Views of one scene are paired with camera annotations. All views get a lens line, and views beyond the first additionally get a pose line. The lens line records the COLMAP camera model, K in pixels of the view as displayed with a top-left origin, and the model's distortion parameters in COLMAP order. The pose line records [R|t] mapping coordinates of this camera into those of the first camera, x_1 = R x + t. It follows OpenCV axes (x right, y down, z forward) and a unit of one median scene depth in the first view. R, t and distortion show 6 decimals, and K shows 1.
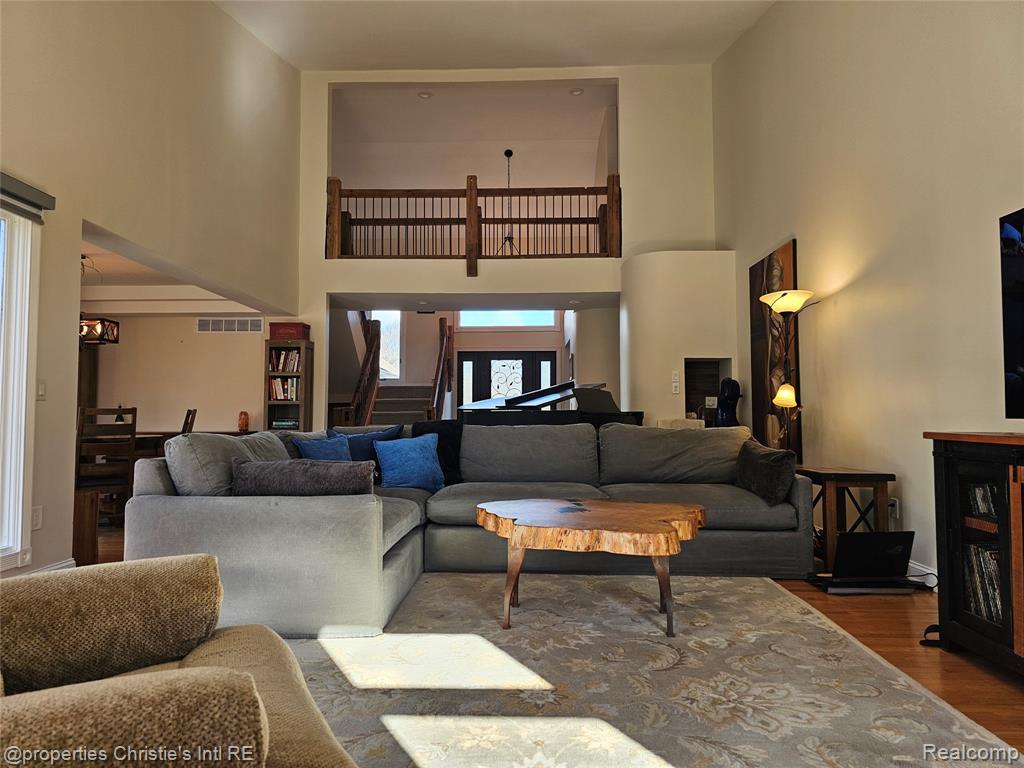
lens RADIAL K [[679.9, 0, 512.3], [0, 679.9, 384.0], [0, 0, 1]] dist [0.032429, -0.004894]
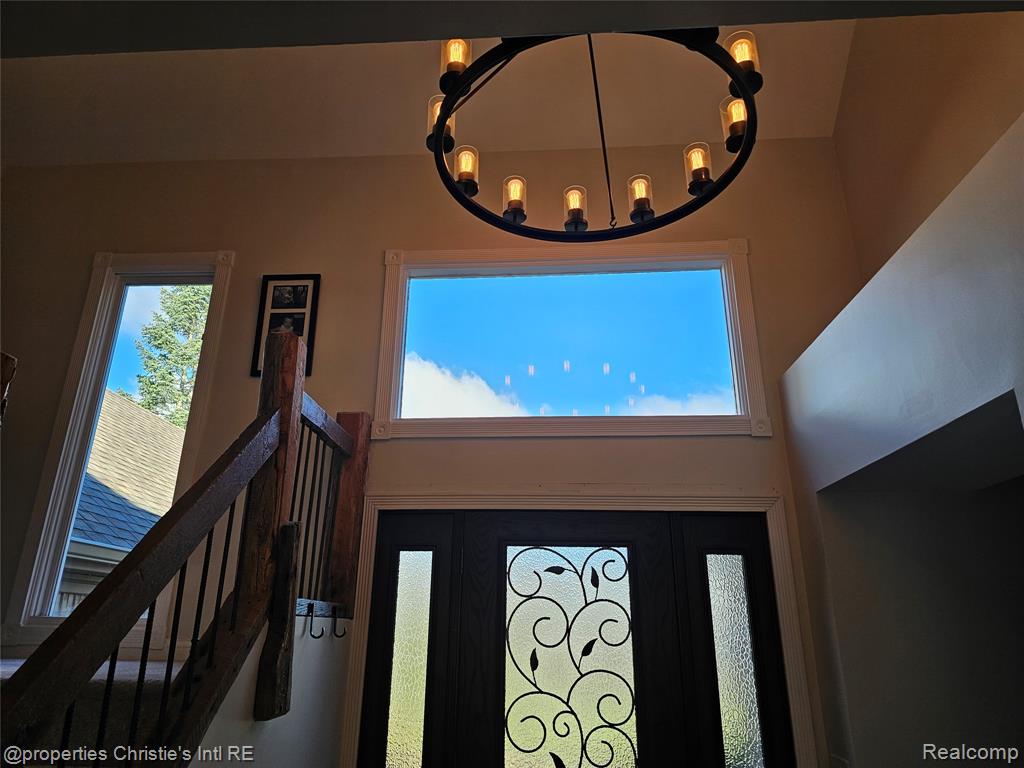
lens RADIAL K [[679.9, 0, 510.3], [0, 679.9, 385.1], [0, 0, 1]] dist [0.032429, -0.004894]
pose [[0.999749, 0.007989, -0.020941, -0.024881], [-0.013915, 0.953685, -0.300486, -0.016023], [0.017570, 0.300702, 0.953556, 0.737411]]
